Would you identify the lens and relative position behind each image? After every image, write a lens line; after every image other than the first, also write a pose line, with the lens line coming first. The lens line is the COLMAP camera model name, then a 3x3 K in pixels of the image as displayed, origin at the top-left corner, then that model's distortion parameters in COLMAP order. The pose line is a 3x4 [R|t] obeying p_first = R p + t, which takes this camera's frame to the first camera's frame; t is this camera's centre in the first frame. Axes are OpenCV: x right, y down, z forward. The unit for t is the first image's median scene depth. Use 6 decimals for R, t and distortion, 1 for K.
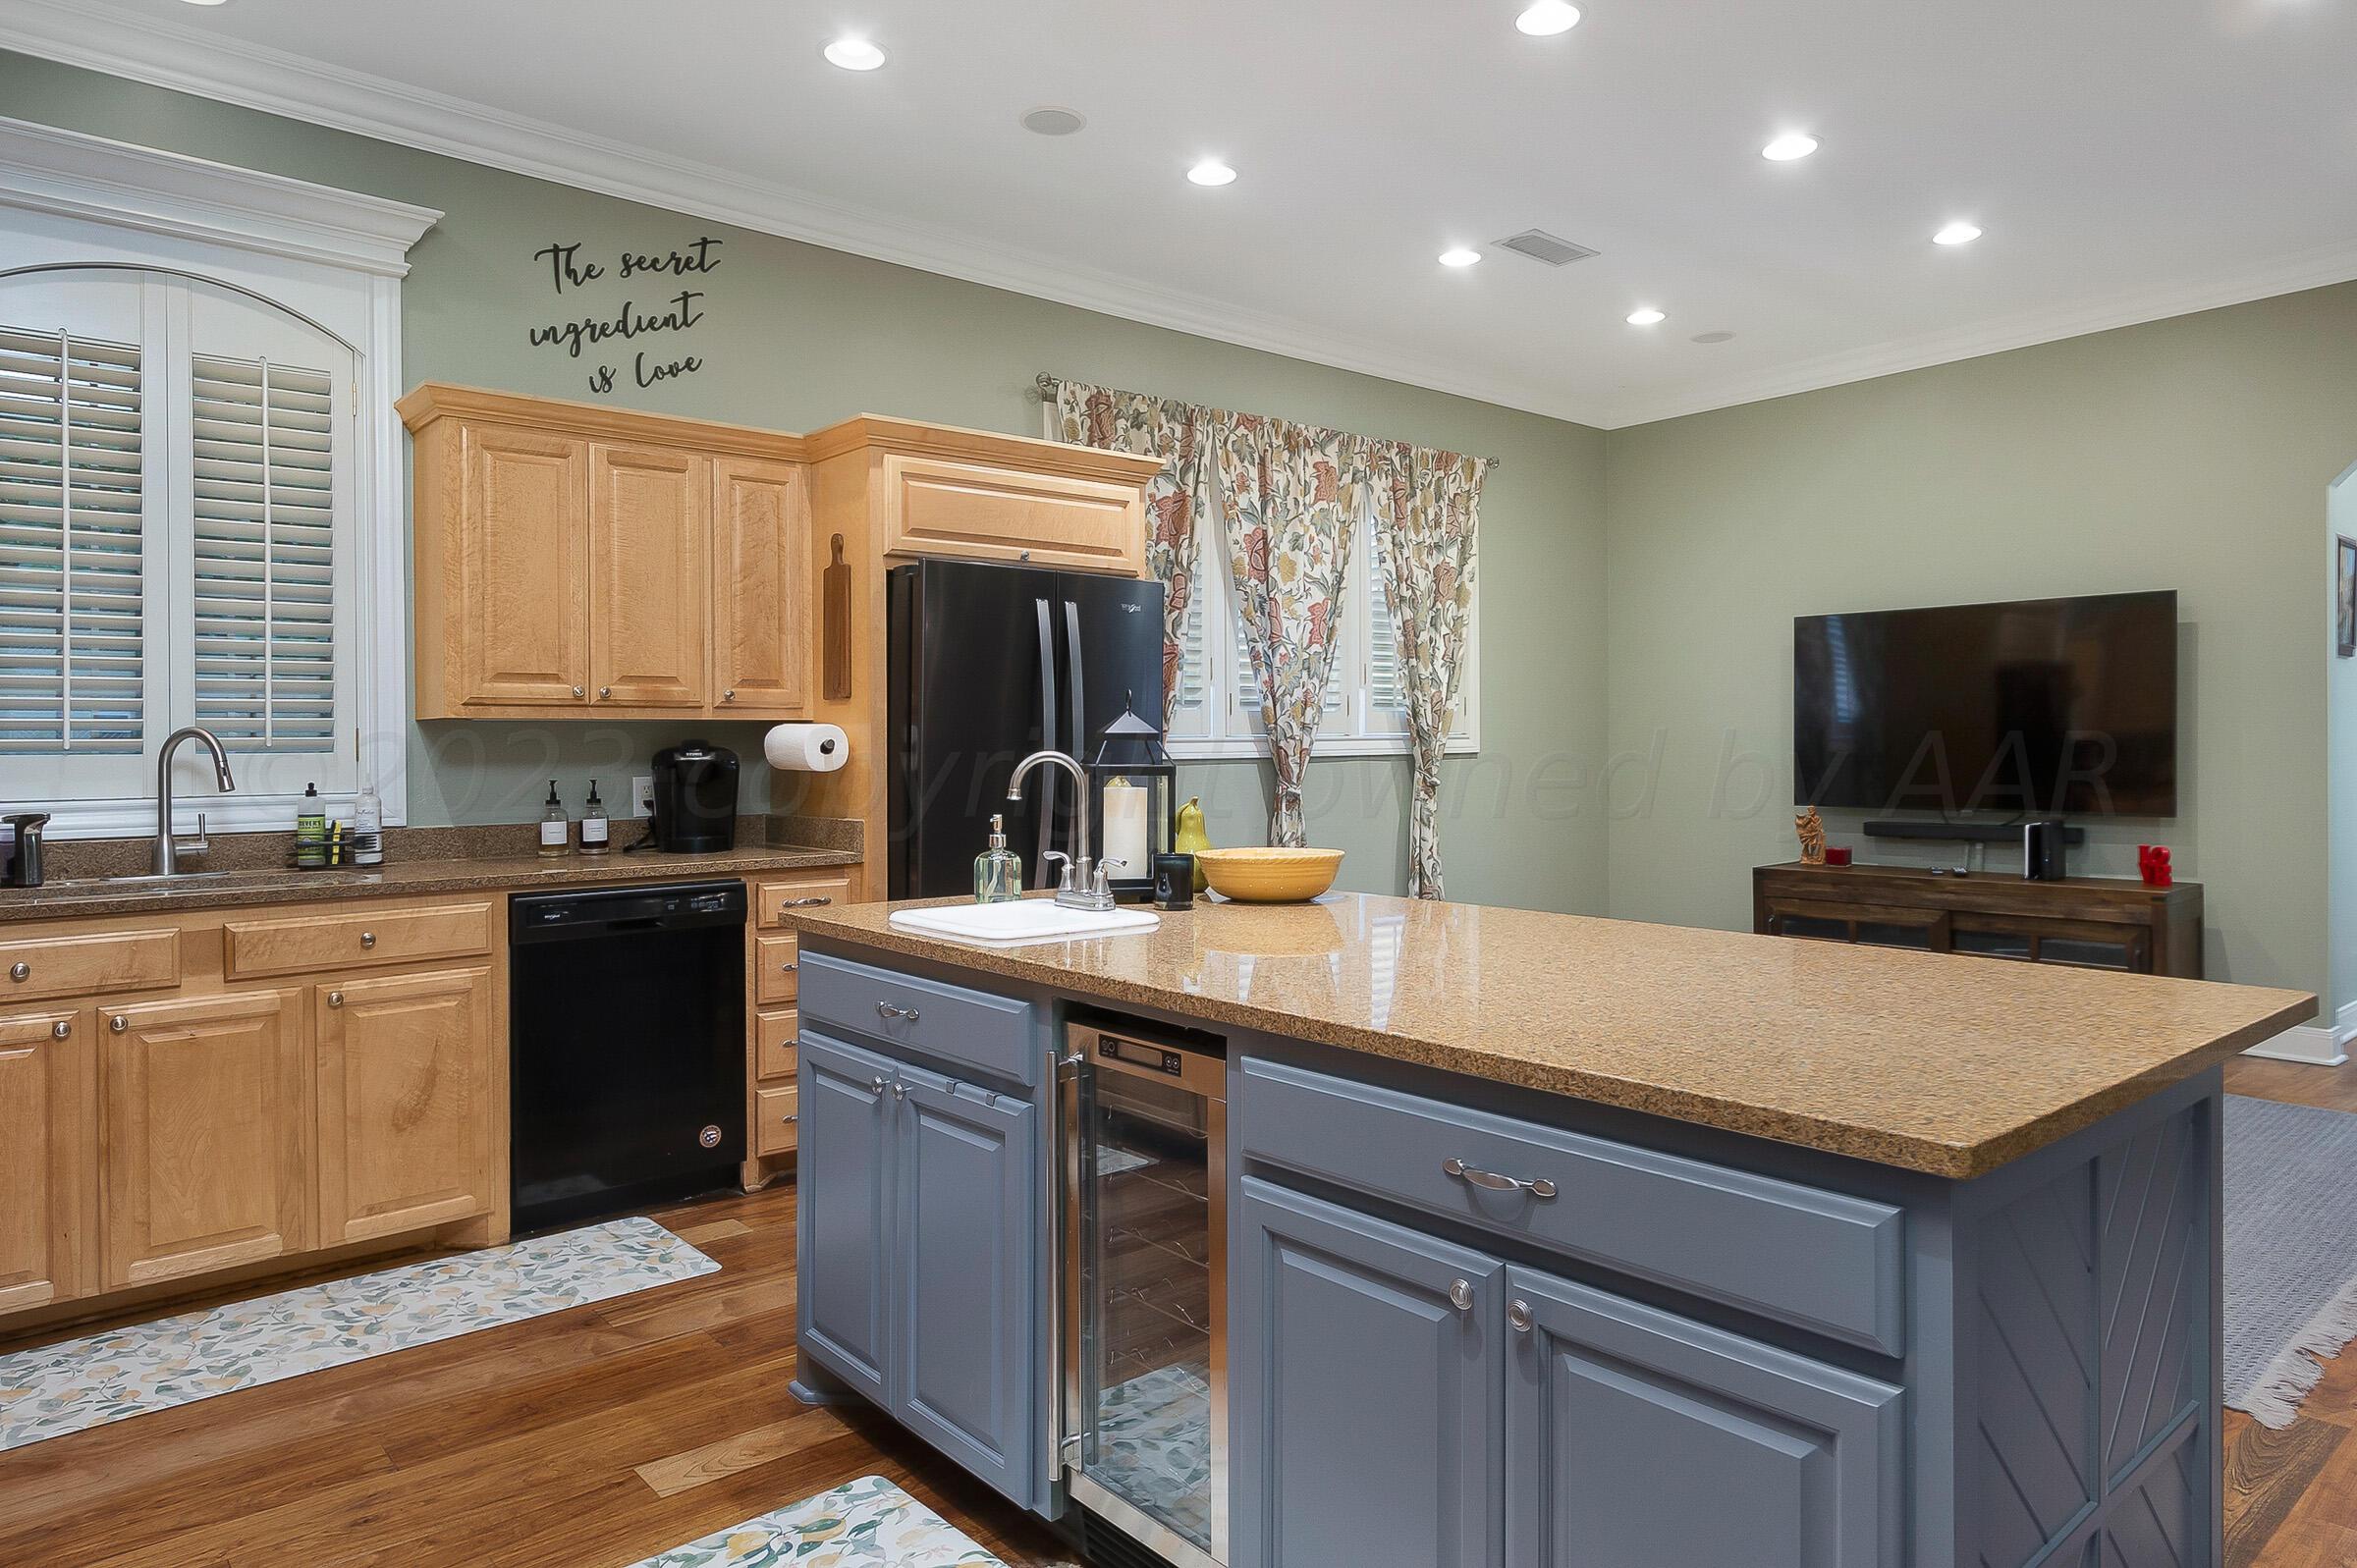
lens RADIAL K [[1447.6, 0, 1182.9], [0, 1447.6, 765.5], [0, 0, 1]] dist [0.003663, -0.000276]
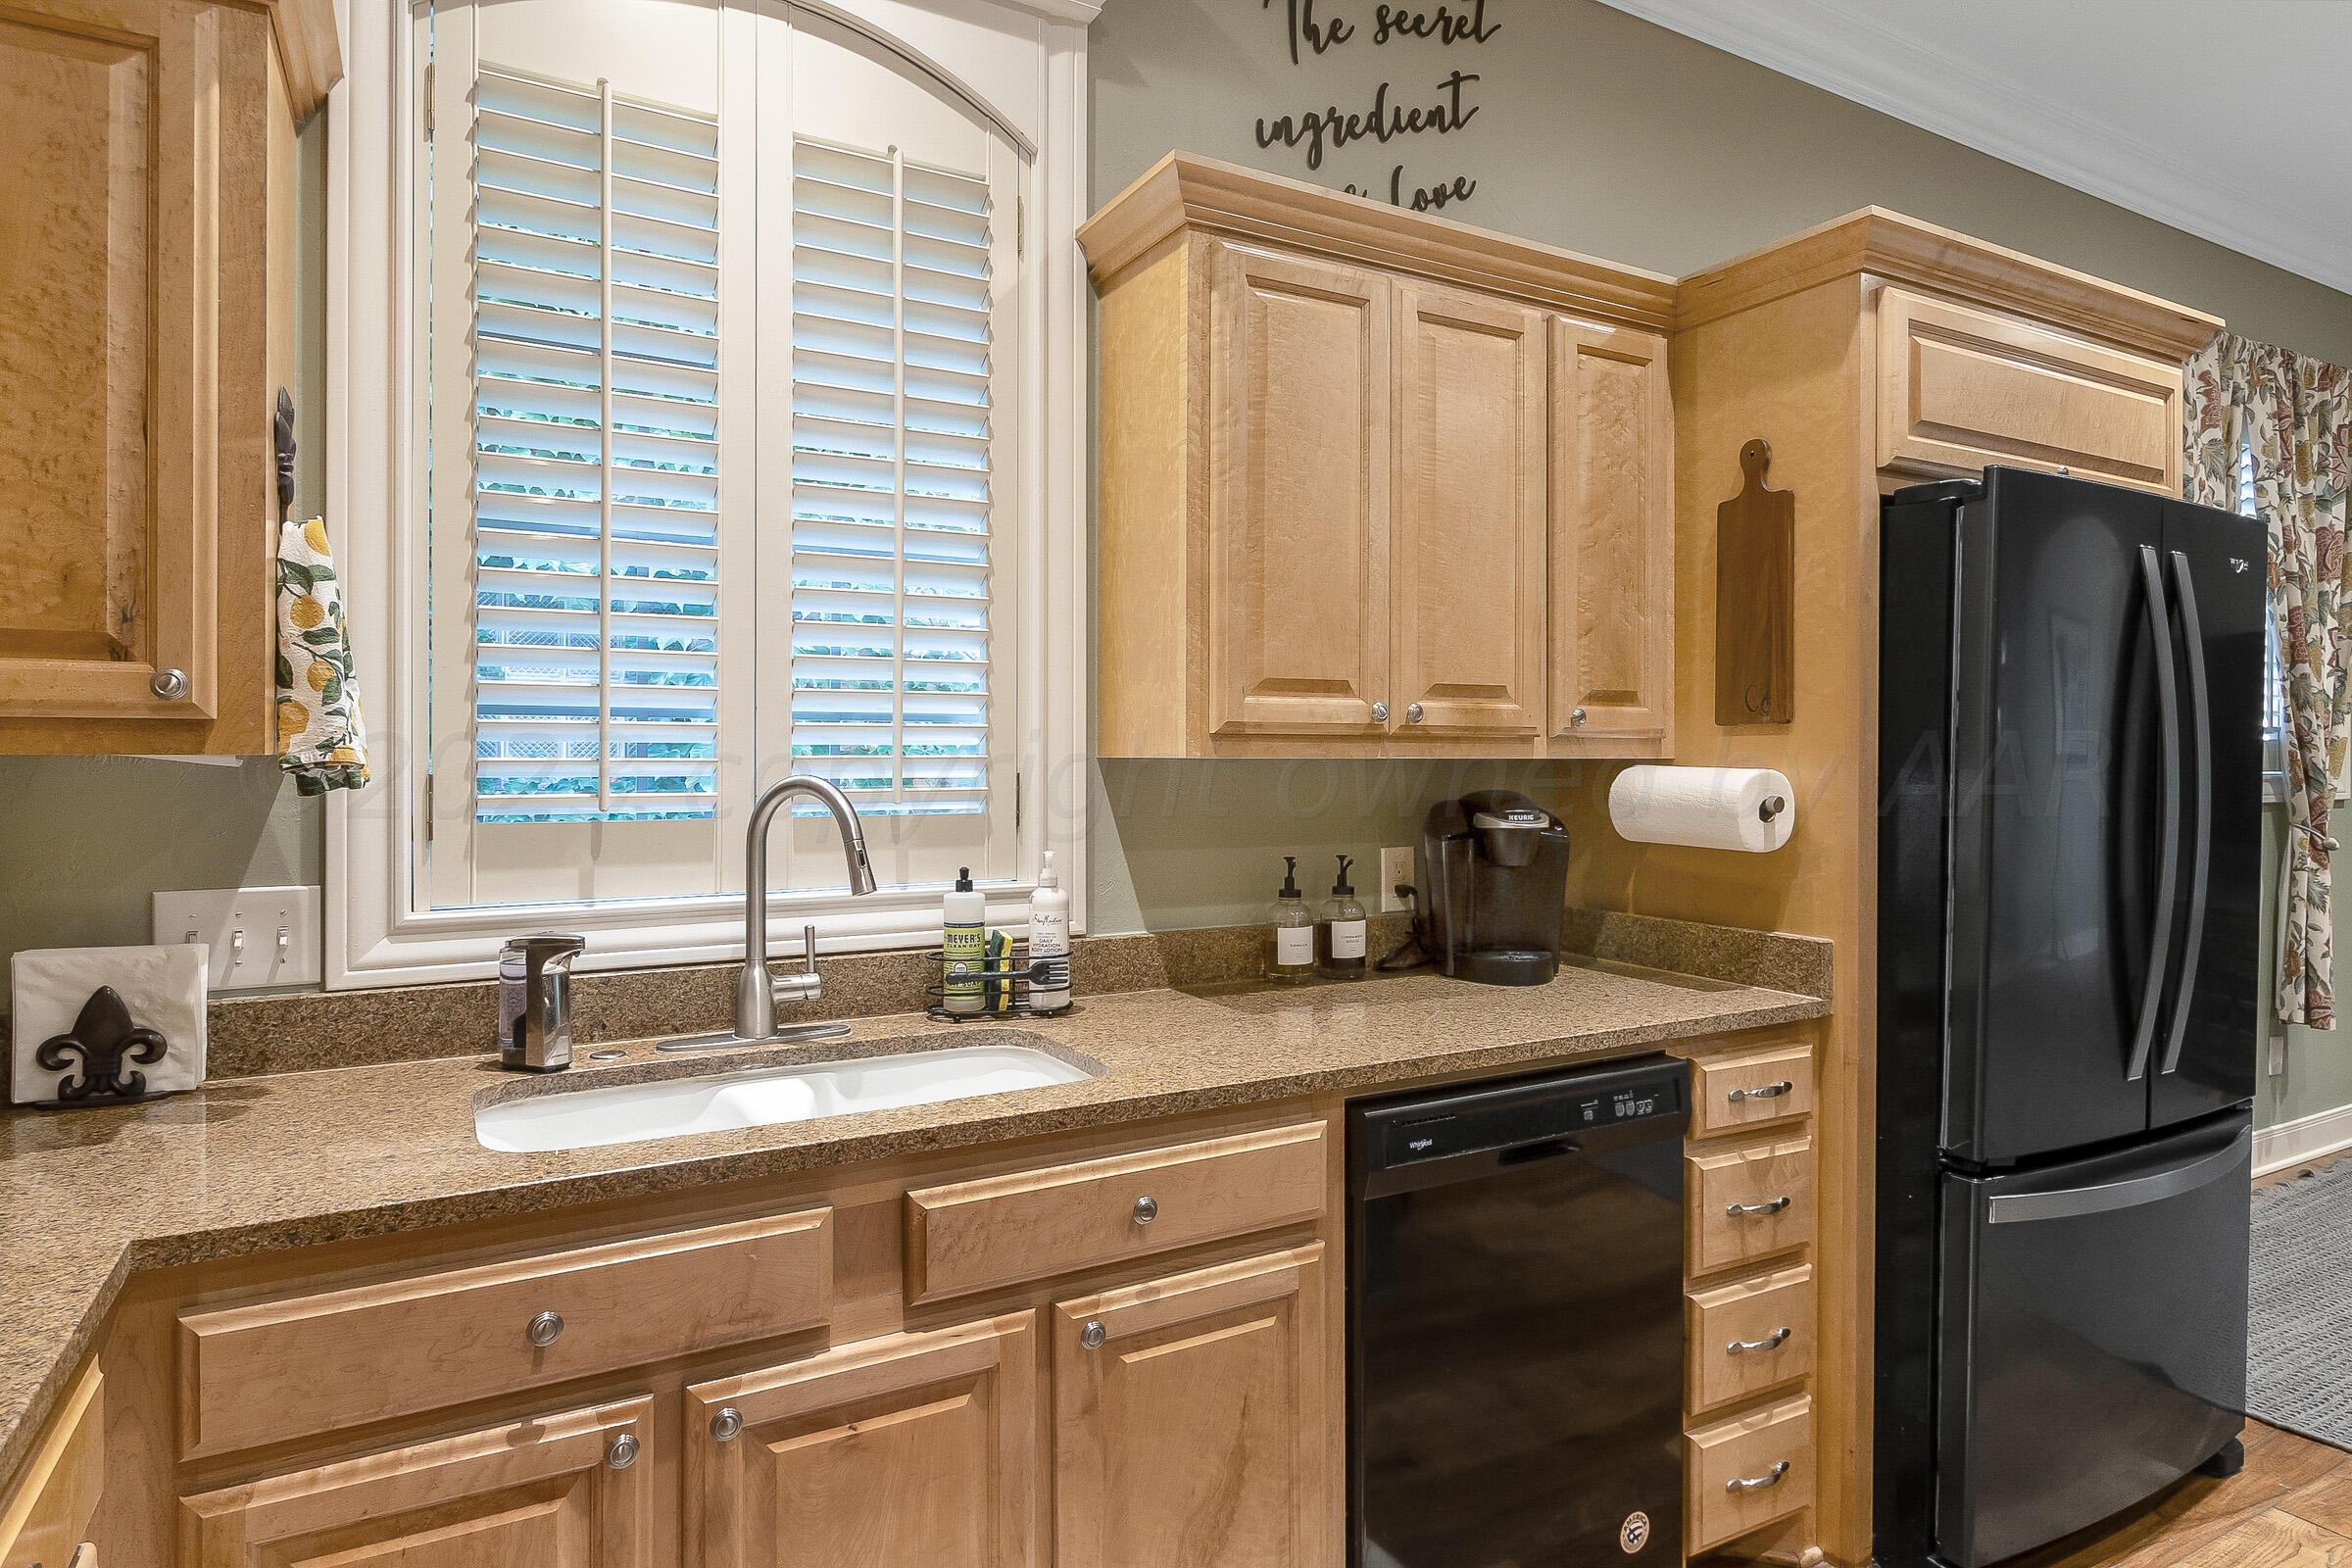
lens RADIAL K [[1330.0, 0, 1176.0], [0, 1330.0, 784.0], [0, 0, 1]] dist [0.021937, -0.046266]
pose [[0.978609, 0.014115, -0.205242, -0.361304], [-0.012543, 0.999881, 0.008955, -0.024445], [0.205344, -0.006189, 0.978670, 0.435725]]
